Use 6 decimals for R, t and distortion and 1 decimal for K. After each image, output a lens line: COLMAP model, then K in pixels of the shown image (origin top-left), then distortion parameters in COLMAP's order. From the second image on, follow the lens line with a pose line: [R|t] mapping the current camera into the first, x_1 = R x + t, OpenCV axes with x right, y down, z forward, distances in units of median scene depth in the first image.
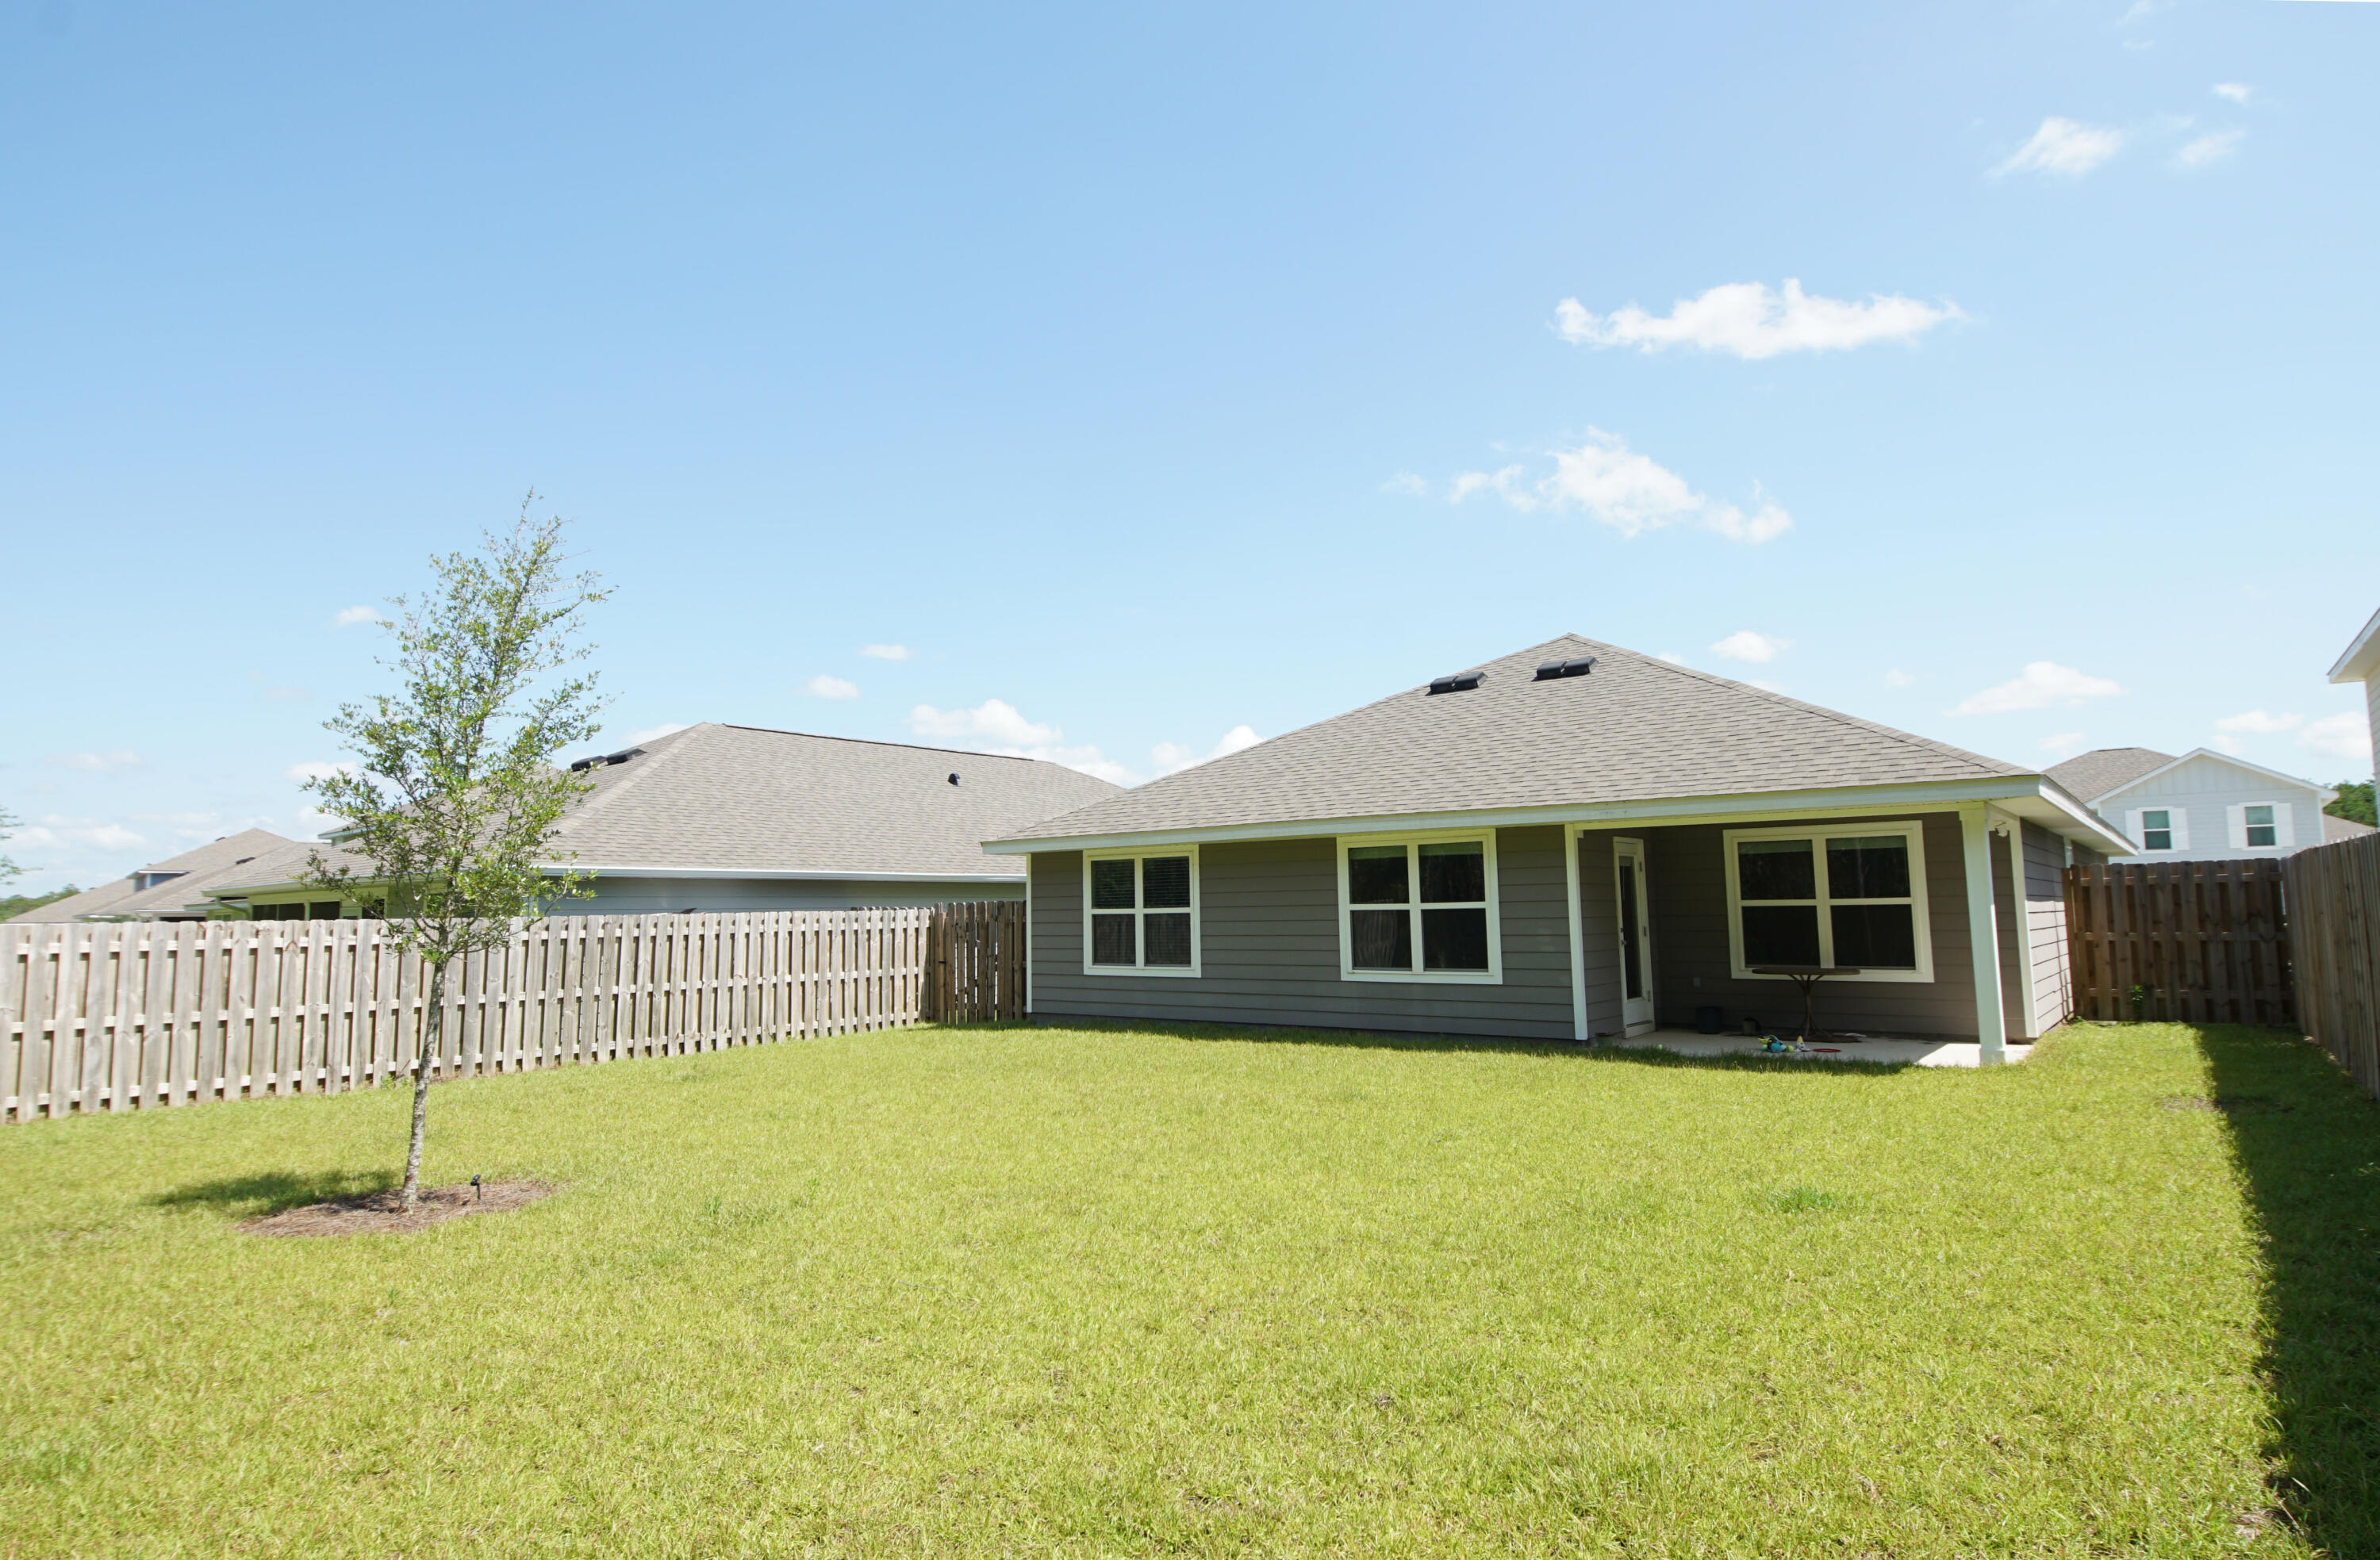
lens RADIAL K [[1307.8, 0, 1133.6], [0, 1307.8, 793.1], [0, 0, 1]] dist [0.020947, -0.022382]
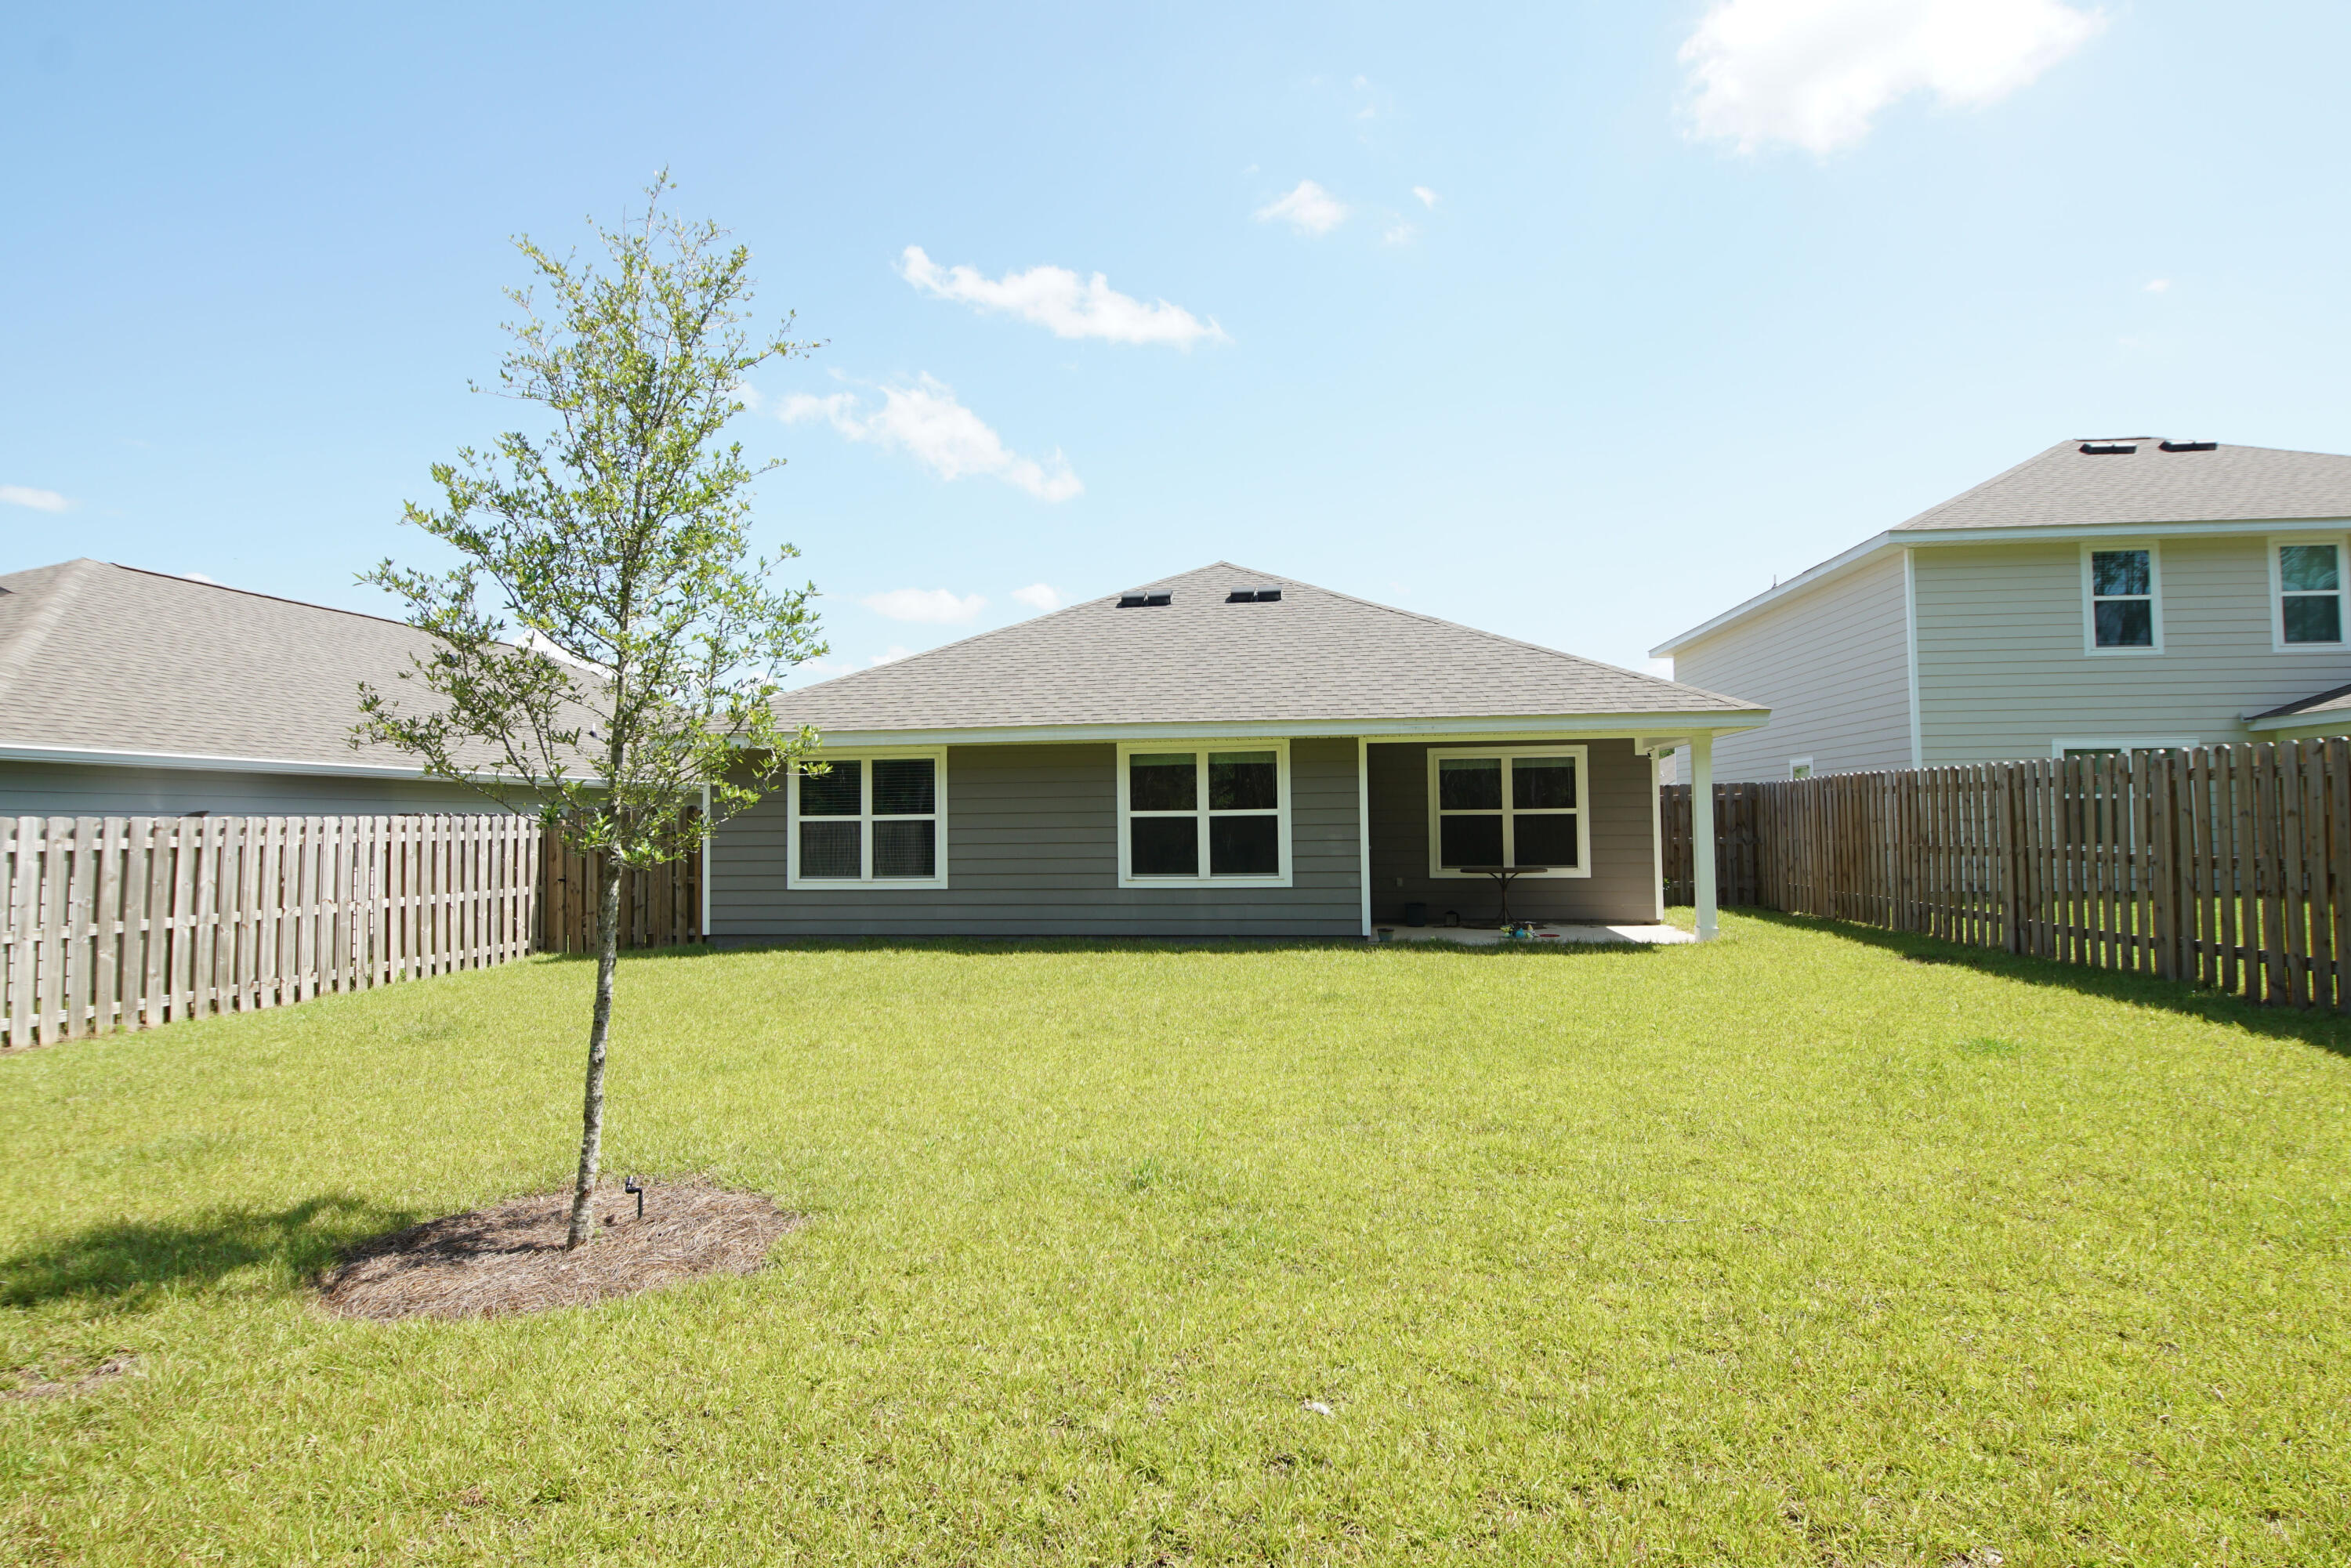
lens RADIAL K [[1265.4, 0, 1113.5], [0, 1265.4, 779.1], [0, 0, 1]] dist [0.030463, -0.027084]
pose [[0.868897, 0.020981, 0.494548, -0.312794], [-0.047204, 0.998060, 0.040591, 0.021775], [-0.492737, -0.058614, 0.868202, 0.169868]]
